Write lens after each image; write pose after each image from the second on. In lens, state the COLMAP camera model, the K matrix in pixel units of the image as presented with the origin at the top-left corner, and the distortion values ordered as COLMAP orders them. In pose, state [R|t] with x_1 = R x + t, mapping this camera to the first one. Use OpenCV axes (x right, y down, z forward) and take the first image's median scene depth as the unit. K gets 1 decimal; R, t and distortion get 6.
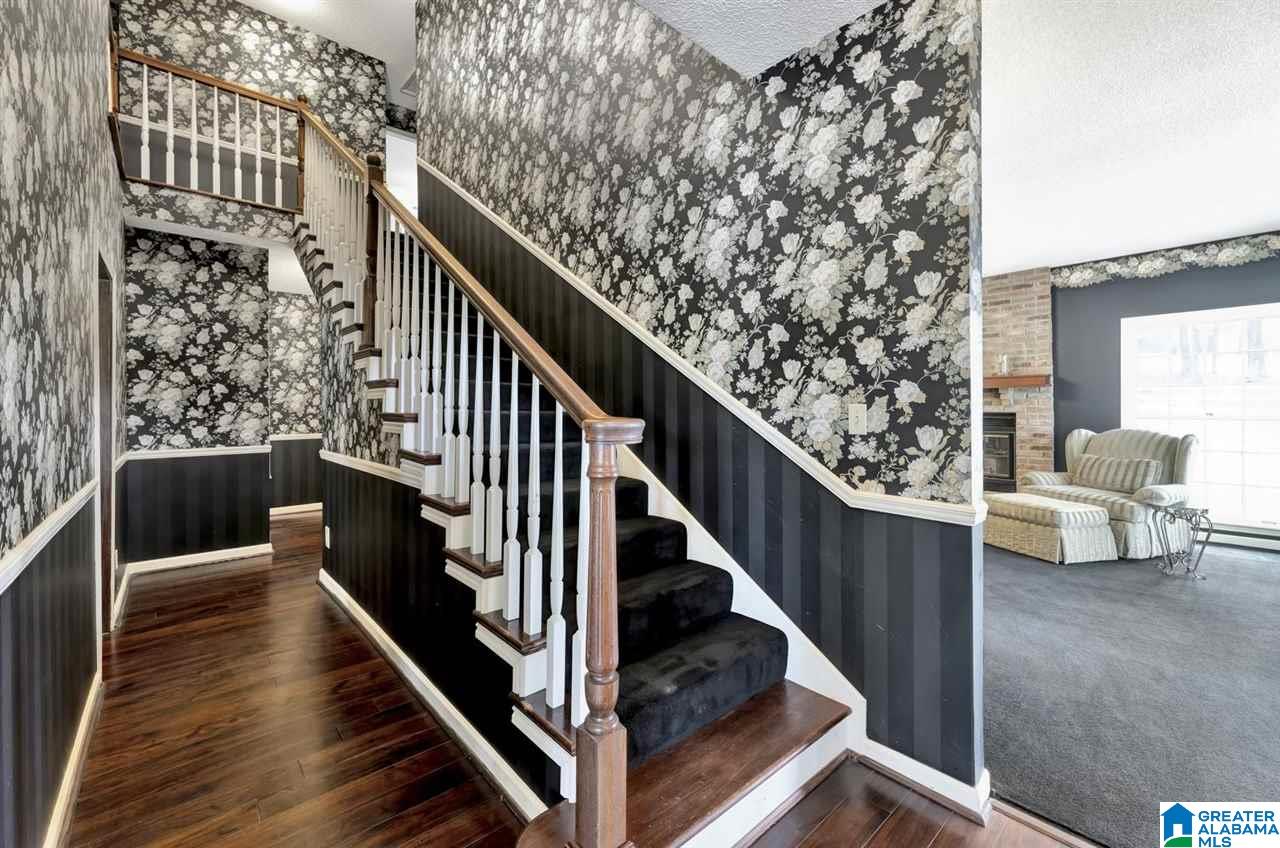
lens RADIAL K [[526.1, 0, 637.0], [0, 526.1, 417.6], [0, 0, 1]] dist [0.000837, 0.000266]
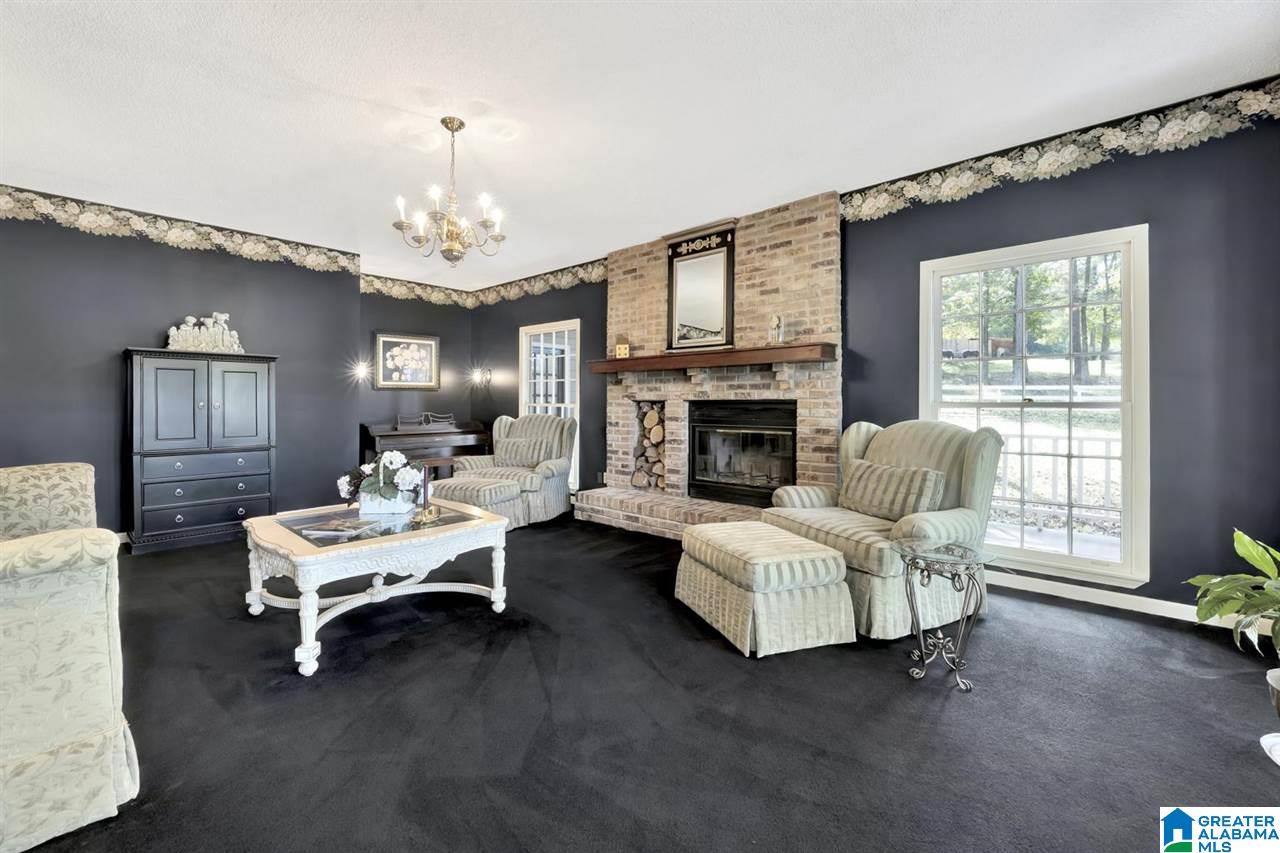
lens RADIAL K [[526.1, 0, 644.0], [0, 526.1, 417.9], [0, 0, 1]] dist [0.000837, 0.000266]
pose [[0.994504, 0.004266, 0.104614, 0.486135], [-0.004586, 0.999986, 0.002820, 0.016014], [-0.104601, -0.003284, 0.994509, 0.349767]]
